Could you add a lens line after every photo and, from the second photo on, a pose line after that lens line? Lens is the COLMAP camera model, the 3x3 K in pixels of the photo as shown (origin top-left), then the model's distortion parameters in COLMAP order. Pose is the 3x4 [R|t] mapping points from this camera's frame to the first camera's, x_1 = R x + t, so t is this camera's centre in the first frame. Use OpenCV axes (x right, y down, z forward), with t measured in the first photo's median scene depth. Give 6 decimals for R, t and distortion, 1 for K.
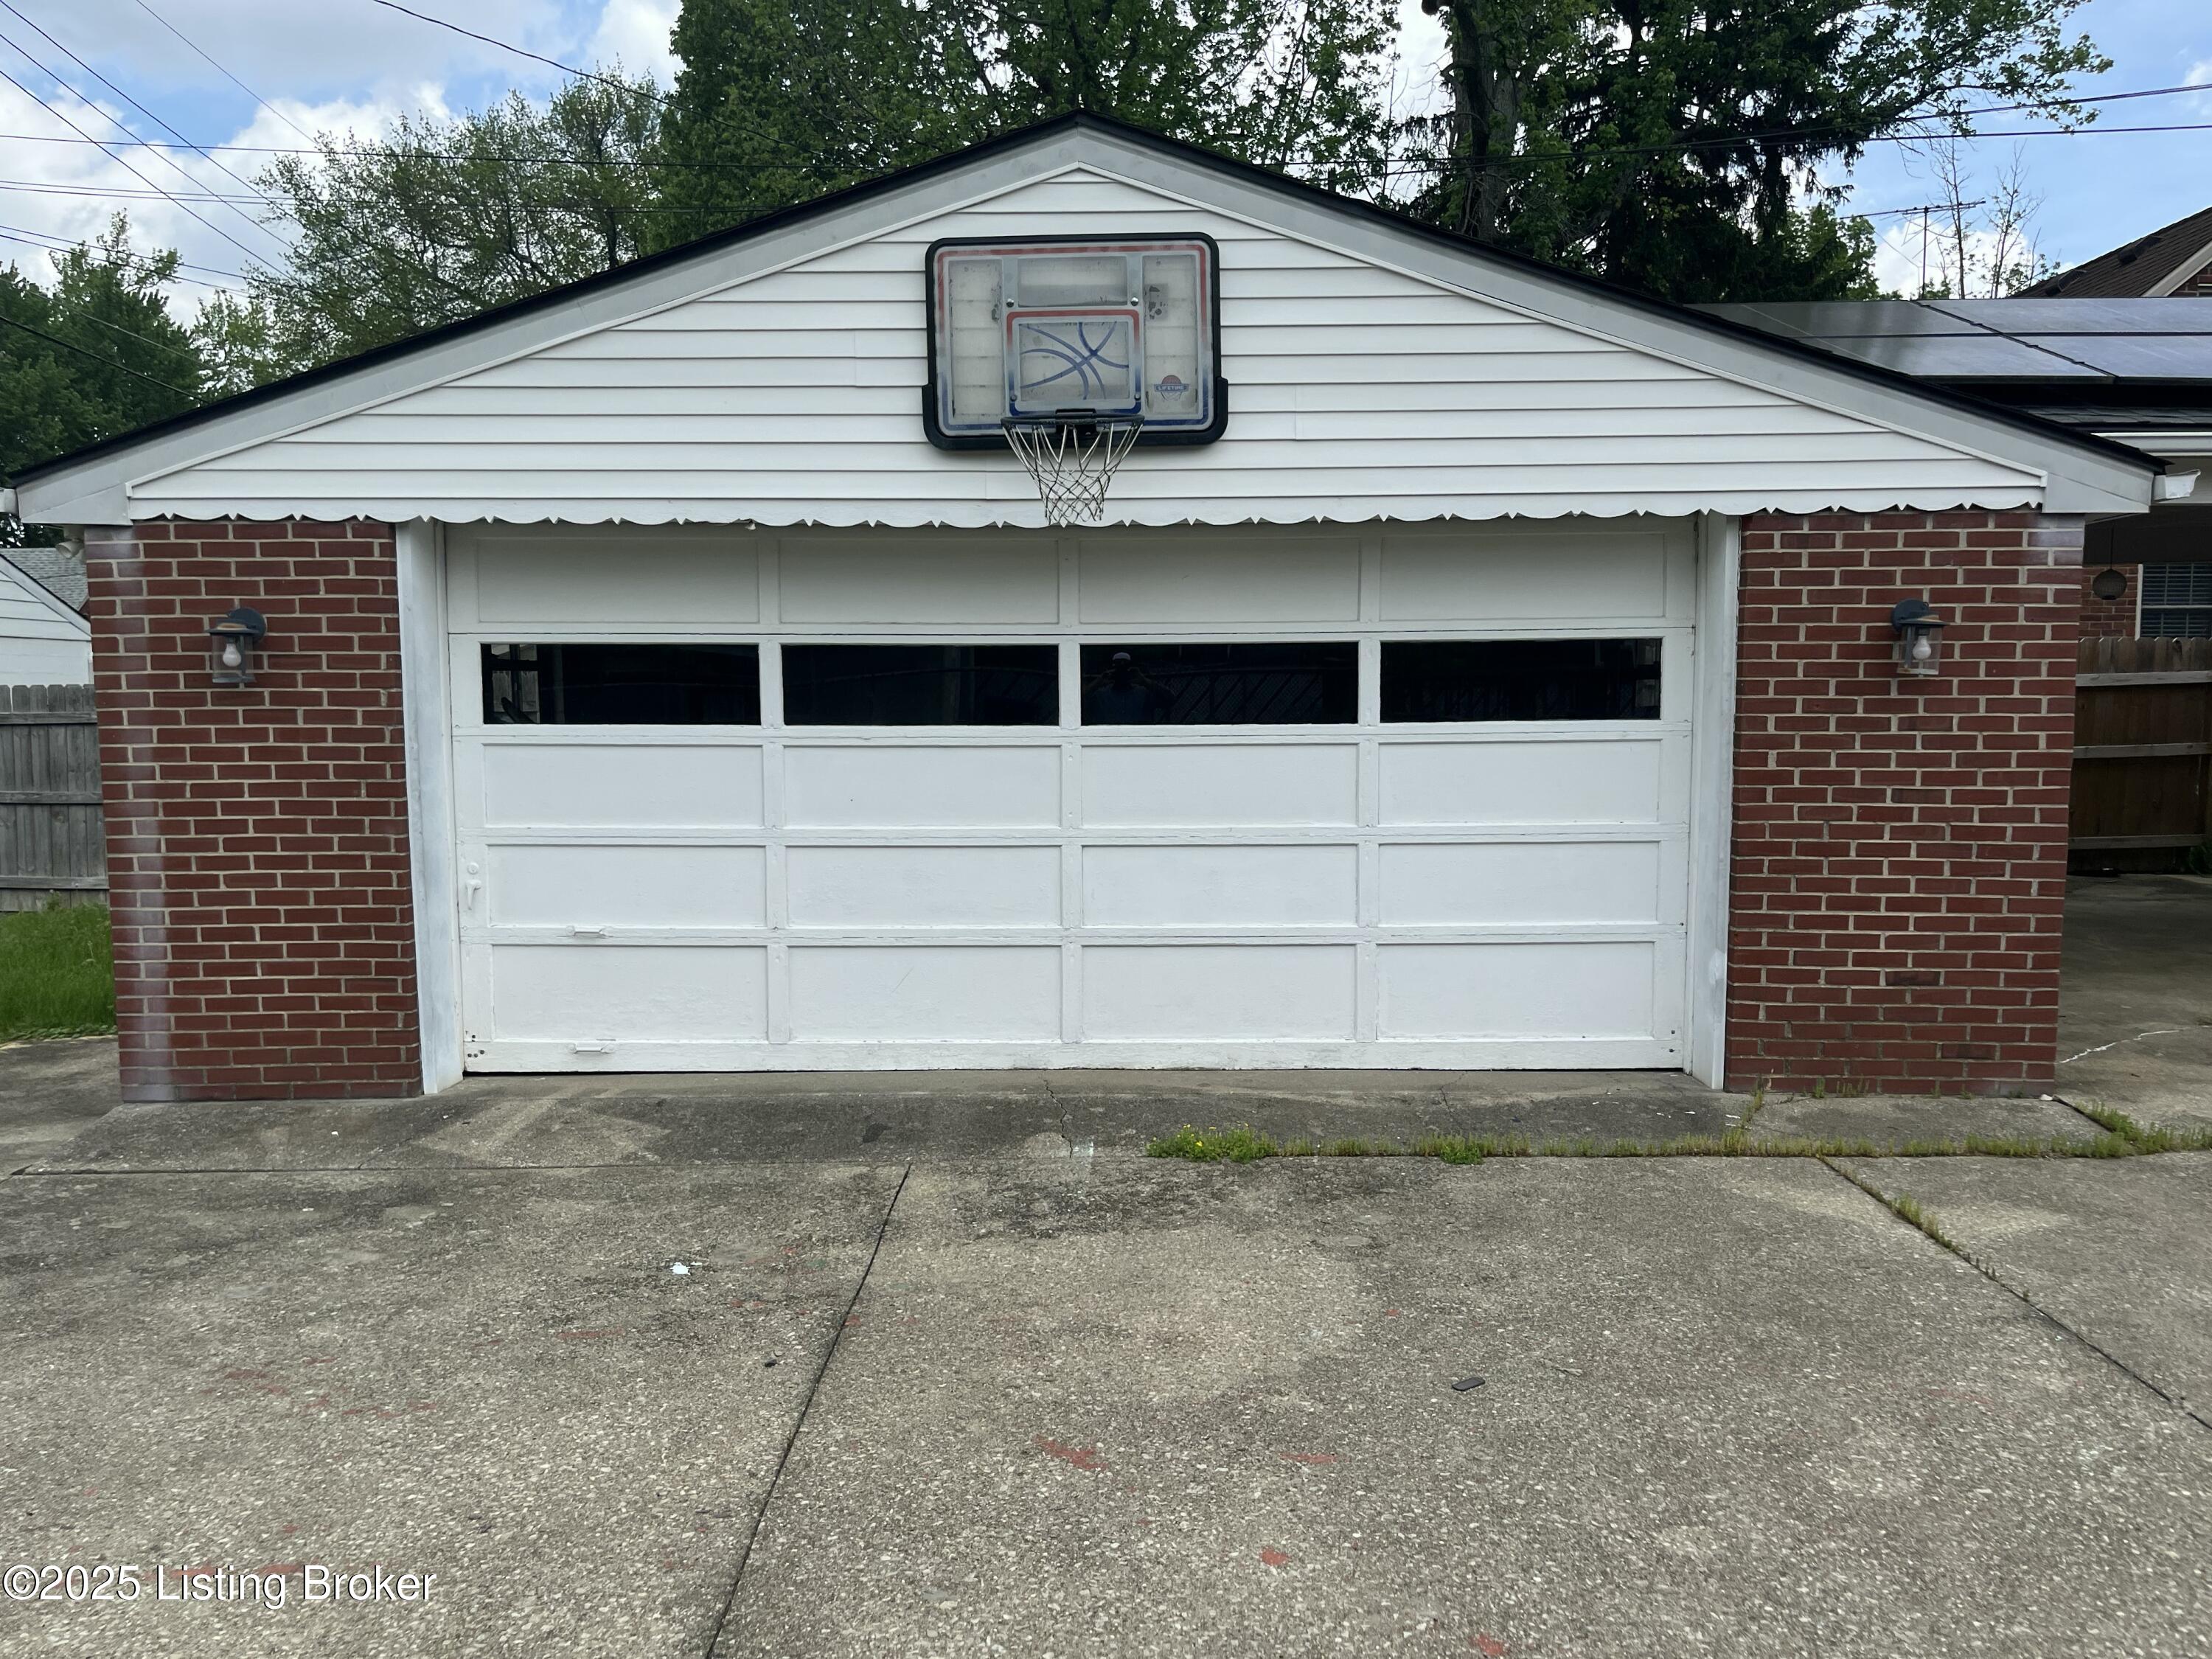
lens RADIAL K [[1685.9, 0, 1099.0], [0, 1685.9, 839.7], [0, 0, 1]] dist [0.032918, -0.032414]
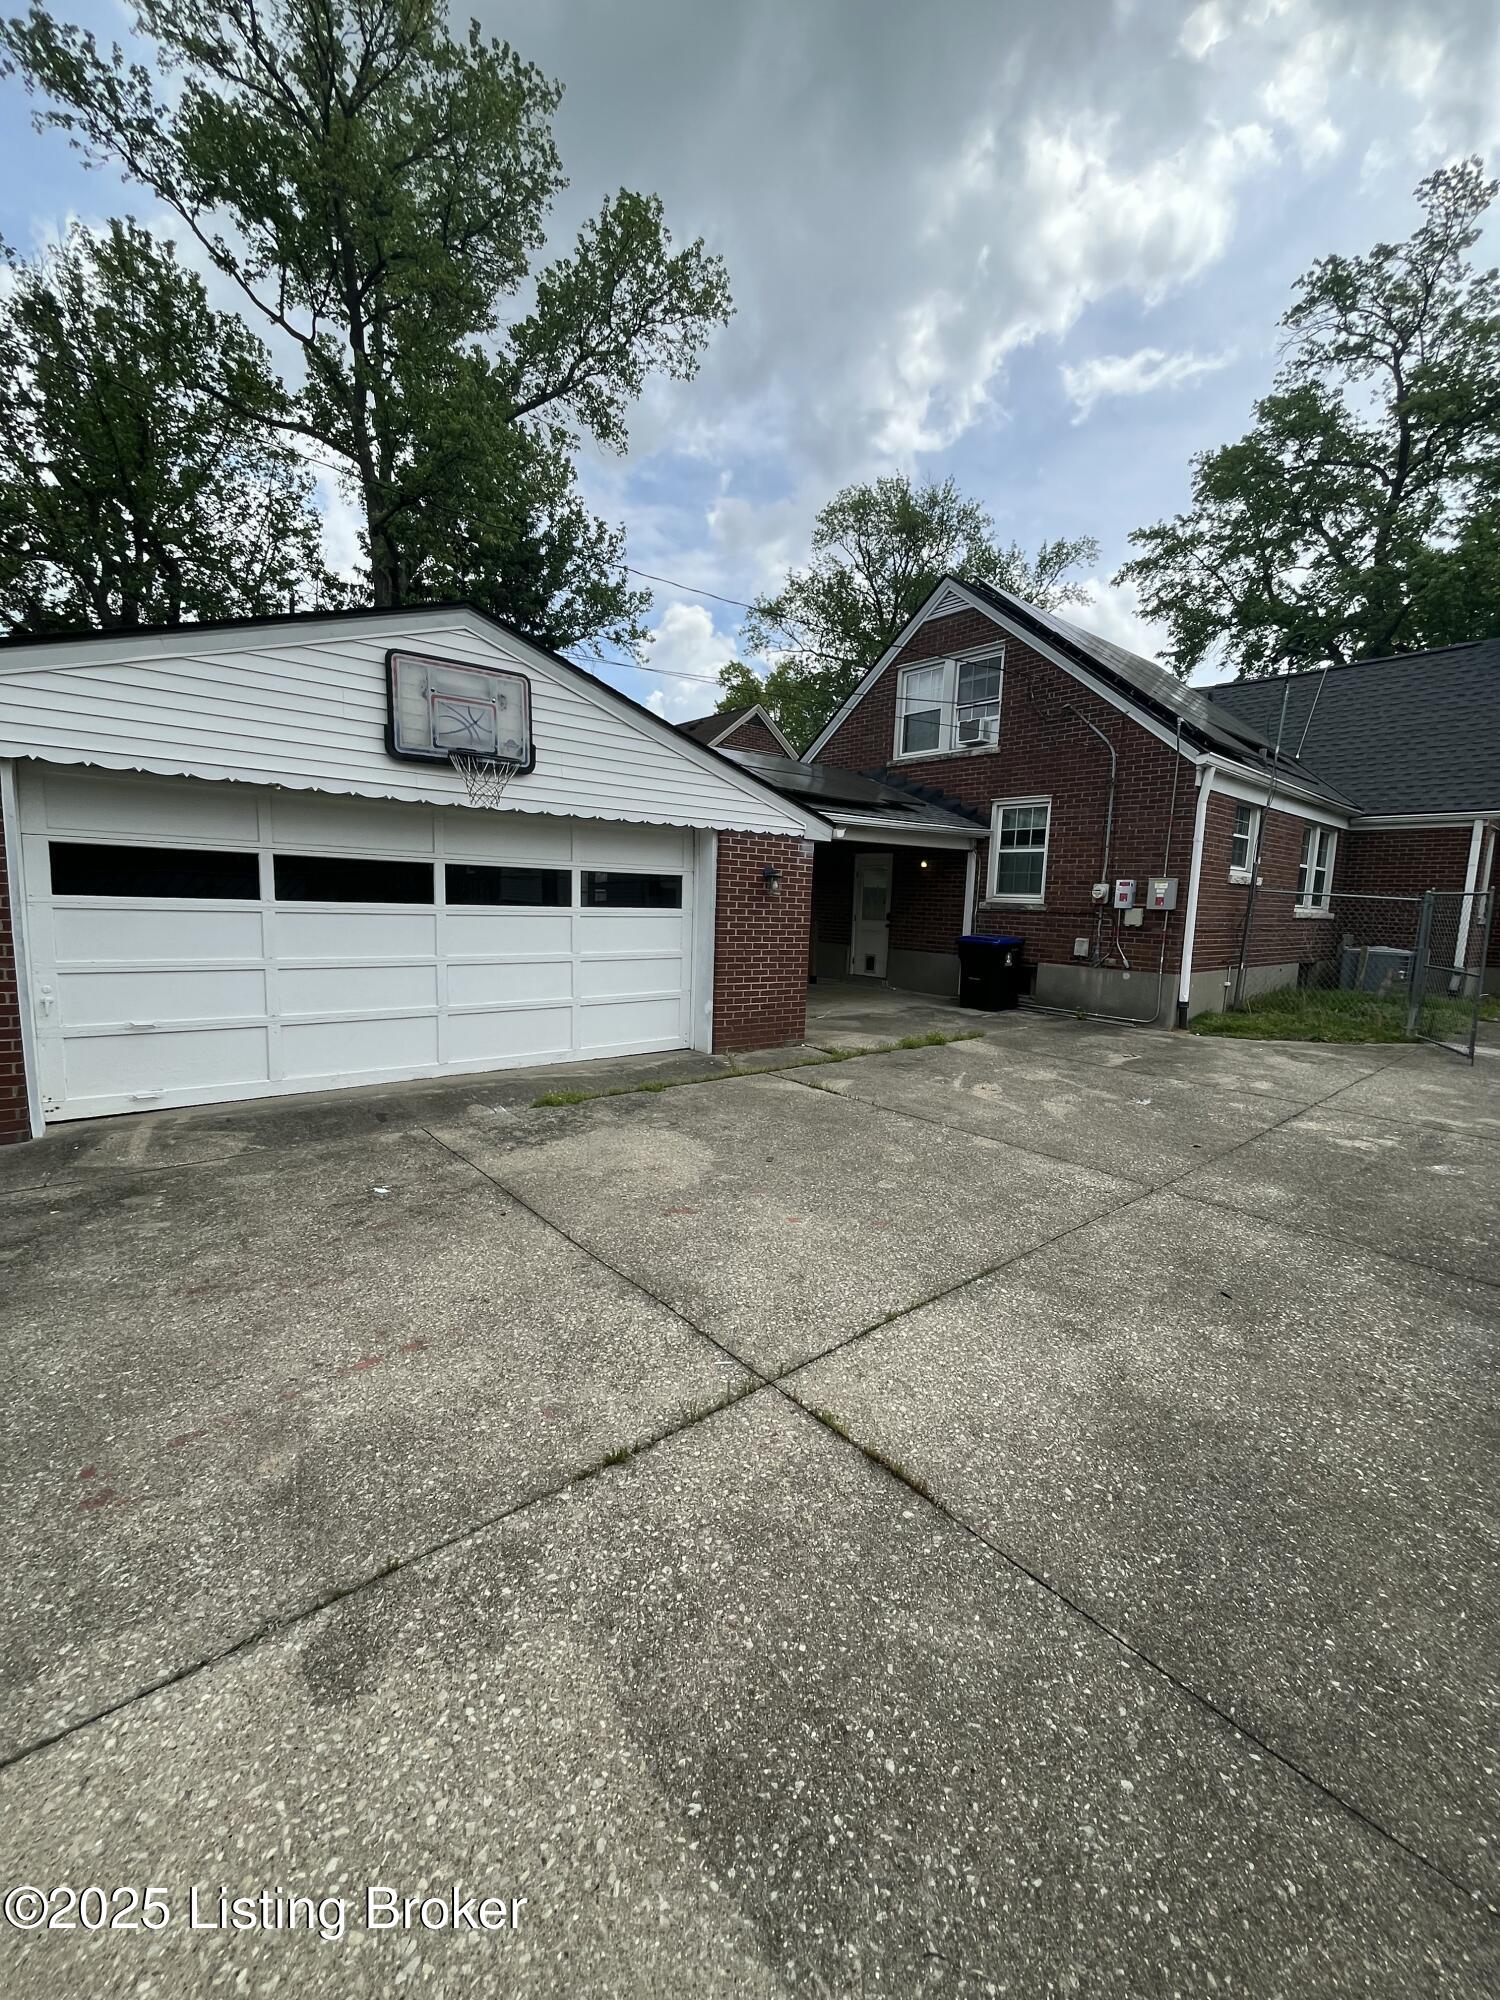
lens RADIAL K [[808.6, 0, 748.5], [0, 808.6, 997.9], [0, 0, 1]] dist [-0.003523, -0.000357]
pose [[0.757291, -0.050189, 0.651146, -0.417343], [0.019568, 0.998339, 0.054193, -0.002863], [-0.652784, -0.028298, 0.757015, 0.038896]]
